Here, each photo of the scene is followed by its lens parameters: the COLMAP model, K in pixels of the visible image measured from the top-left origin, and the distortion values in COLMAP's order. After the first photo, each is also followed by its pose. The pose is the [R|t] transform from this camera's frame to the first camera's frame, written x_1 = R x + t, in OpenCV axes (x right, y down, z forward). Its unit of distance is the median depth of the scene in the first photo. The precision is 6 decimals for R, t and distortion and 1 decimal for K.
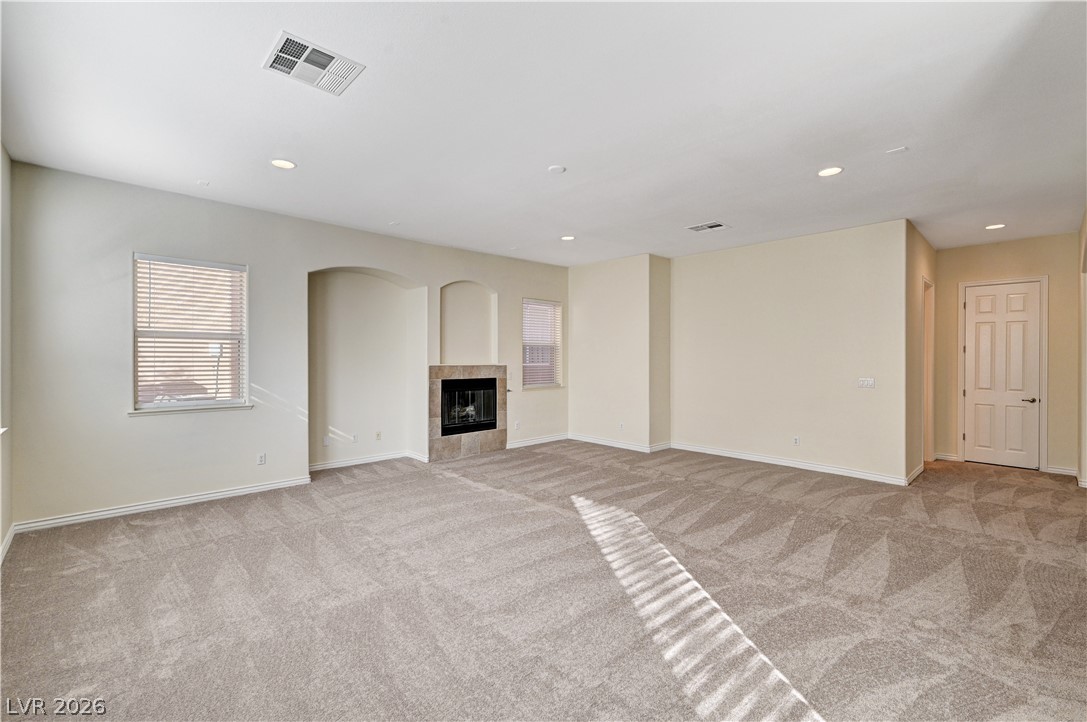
lens RADIAL K [[488.5, 0, 546.1], [0, 488.5, 364.3], [0, 0, 1]] dist [0.001459, 0.000106]
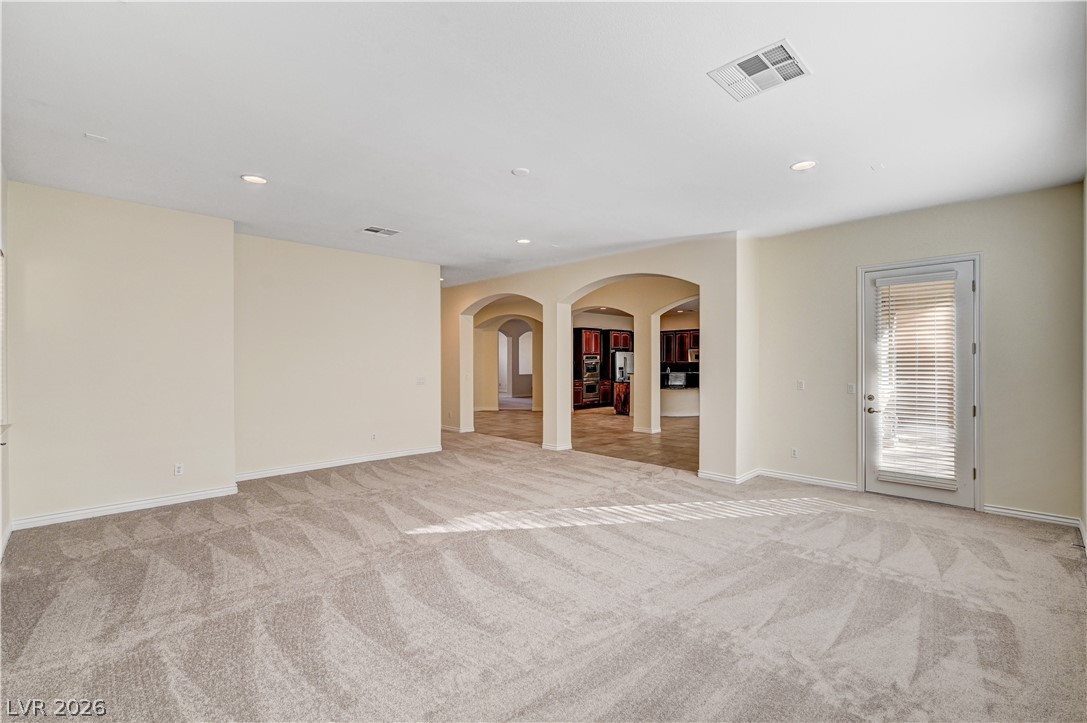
lens RADIAL K [[488.5, 0, 546.1], [0, 488.5, 364.8], [0, 0, 1]] dist [0.001459, 0.000106]
pose [[-0.040676, -0.010271, 0.999120, -1.282885], [0.018067, 0.999776, 0.011014, -0.036683], [-0.999009, 0.018499, -0.040482, 1.292504]]
